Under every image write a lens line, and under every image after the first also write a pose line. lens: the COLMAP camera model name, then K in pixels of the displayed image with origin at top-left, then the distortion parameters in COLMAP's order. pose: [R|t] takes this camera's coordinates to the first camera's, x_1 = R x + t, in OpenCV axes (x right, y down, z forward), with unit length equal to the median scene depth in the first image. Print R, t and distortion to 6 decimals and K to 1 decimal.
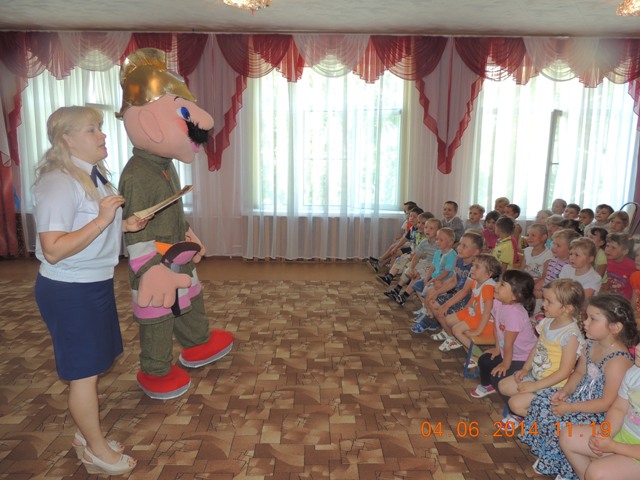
lens RADIAL K [[459.1, 0, 320.0], [0, 459.1, 240.0], [0, 0, 1]] dist [0.003646, 0.002567]
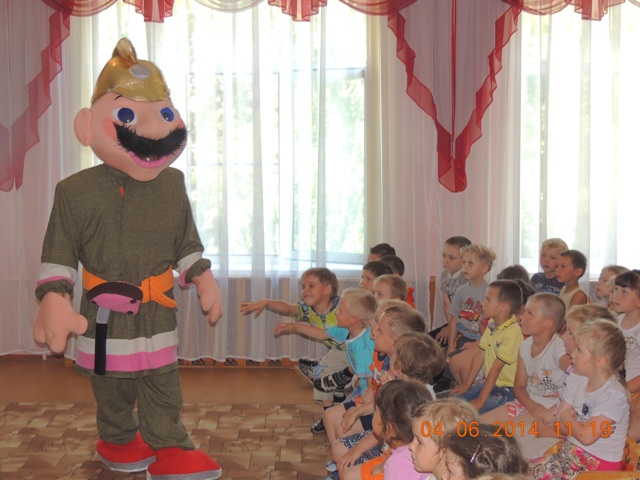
lens RADIAL K [[895.8, 0, 320.0], [0, 895.8, 240.0], [0, 0, 1]] dist [-0.242643, 0.863819]
pose [[0.999259, -0.006676, -0.037916, 0.164812], [0.003088, 0.995574, -0.093931, 0.001909], [0.038375, 0.093744, 0.994856, 0.019414]]
